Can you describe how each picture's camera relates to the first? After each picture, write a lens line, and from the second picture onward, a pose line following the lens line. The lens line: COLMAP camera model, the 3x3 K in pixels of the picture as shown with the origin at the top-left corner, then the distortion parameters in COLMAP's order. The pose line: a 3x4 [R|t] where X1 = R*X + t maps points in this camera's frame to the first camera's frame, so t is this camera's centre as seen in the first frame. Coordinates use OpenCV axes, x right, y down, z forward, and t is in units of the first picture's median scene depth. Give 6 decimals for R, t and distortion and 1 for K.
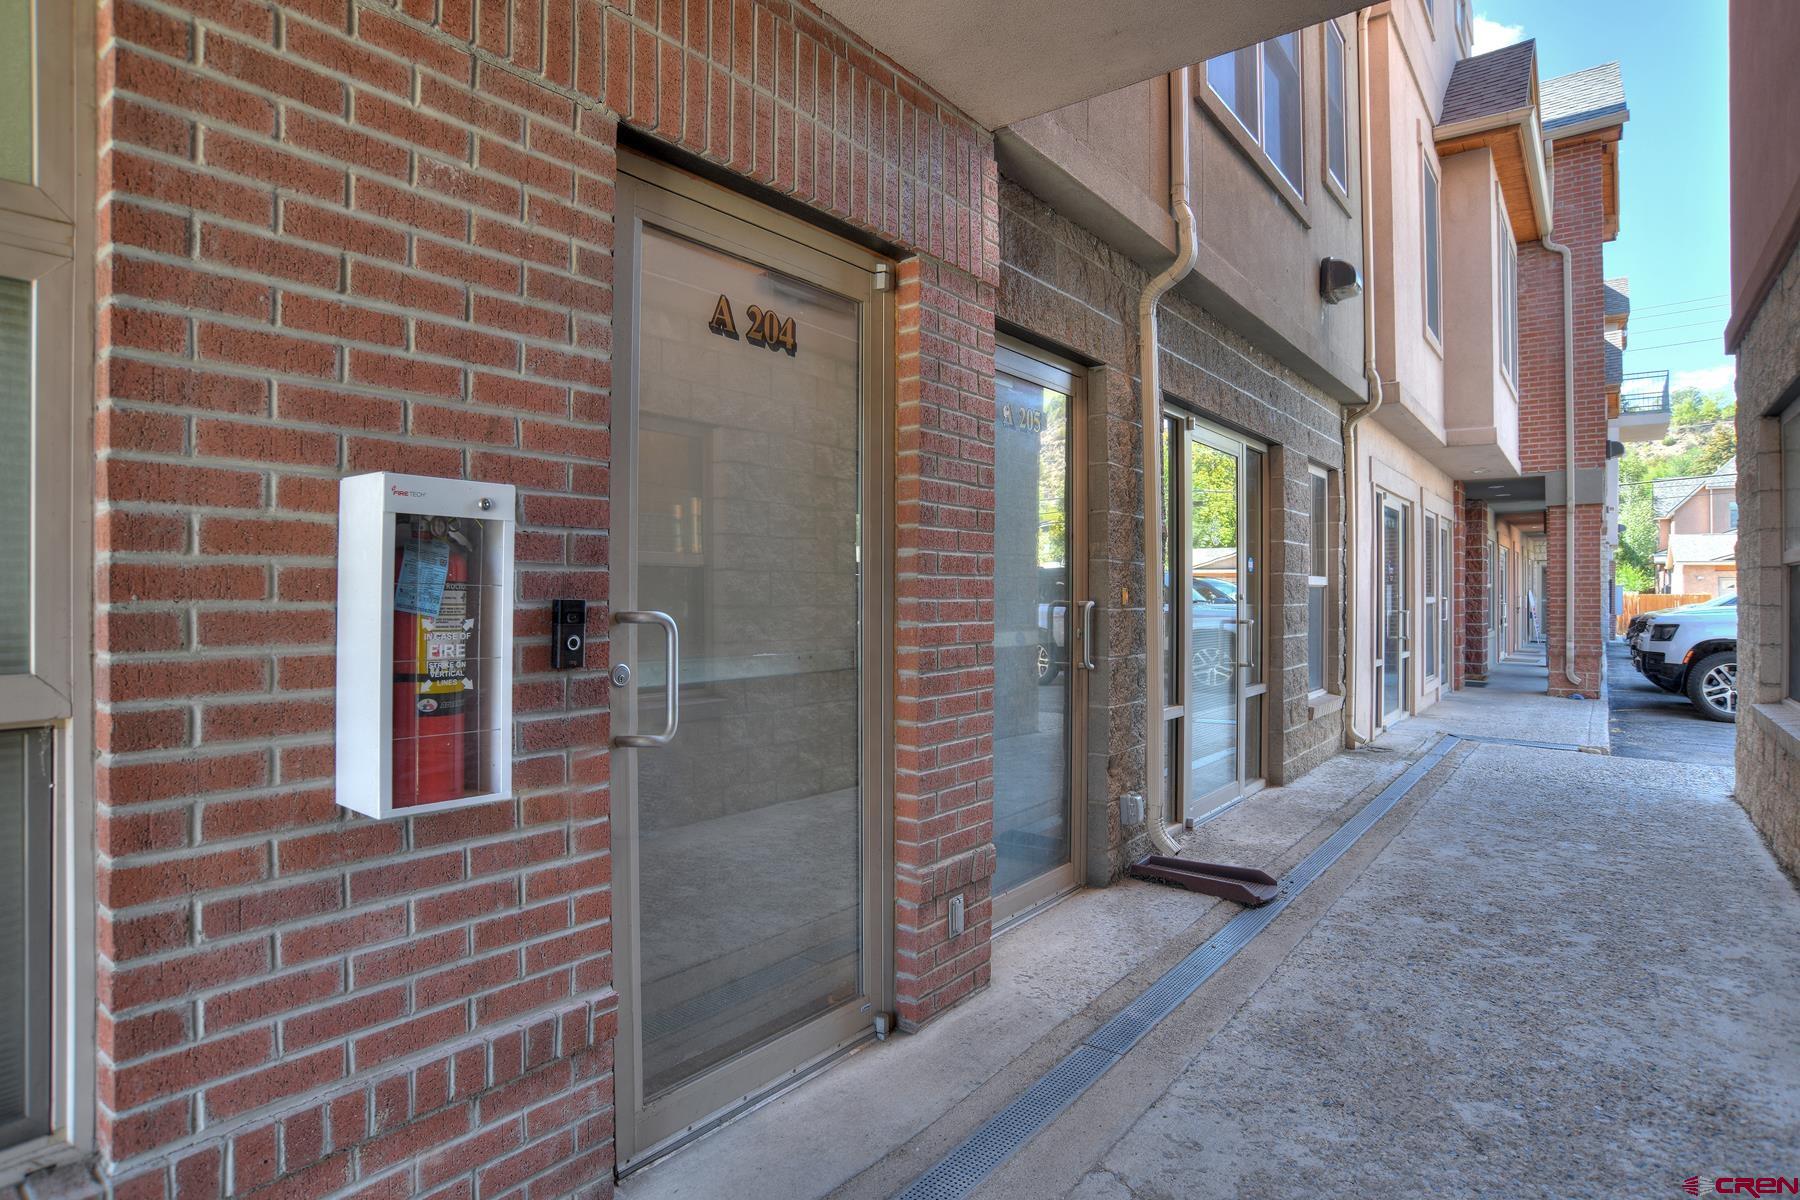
lens RADIAL K [[1009.9, 0, 892.4], [0, 1009.9, 601.5], [0, 0, 1]] dist [-0.107160, 0.064622]
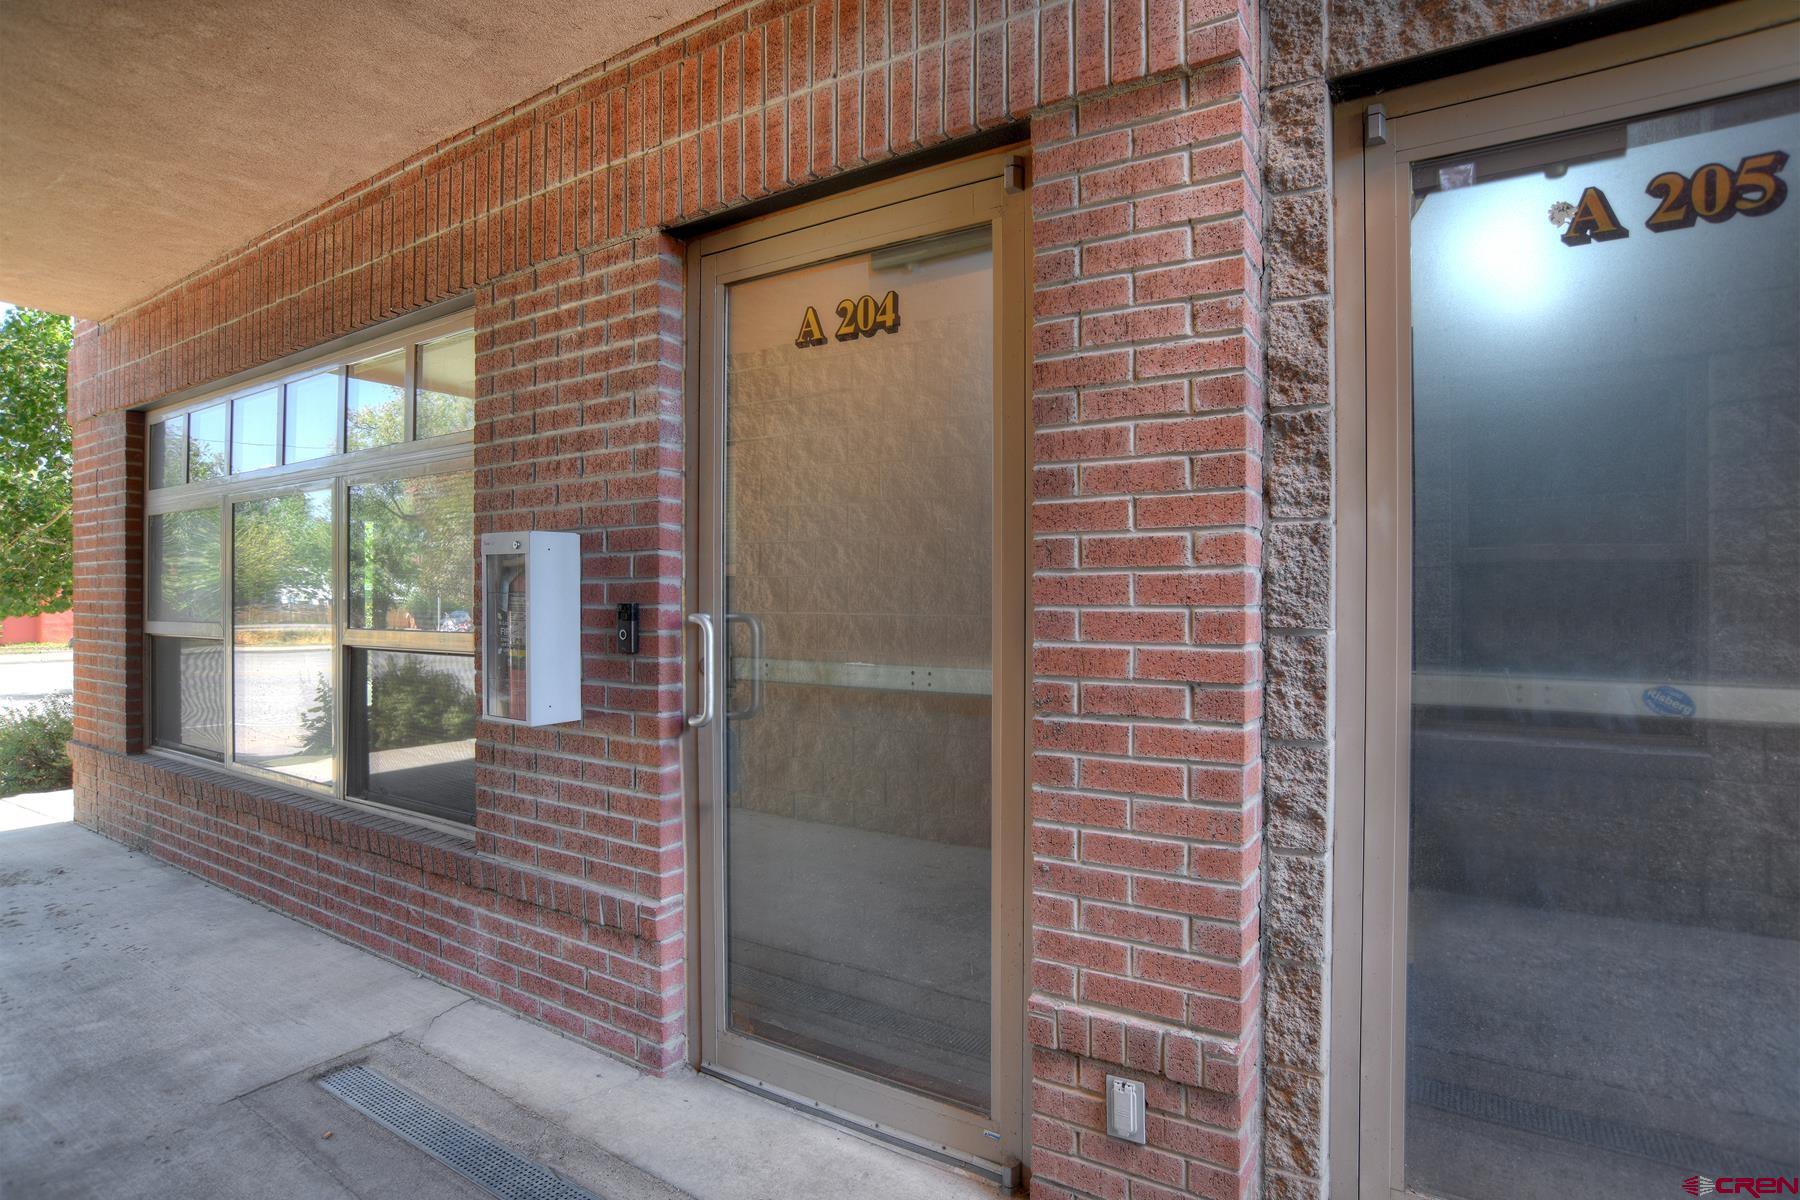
lens RADIAL K [[935.2, 0, 914.0], [0, 935.2, 595.0], [0, 0, 1]] dist [-0.075905, 0.040549]
pose [[0.076355, -0.000609, -0.997081, 0.765284], [-0.004911, 0.999987, -0.000987, -0.010349], [0.997069, 0.004972, 0.076351, 1.001413]]
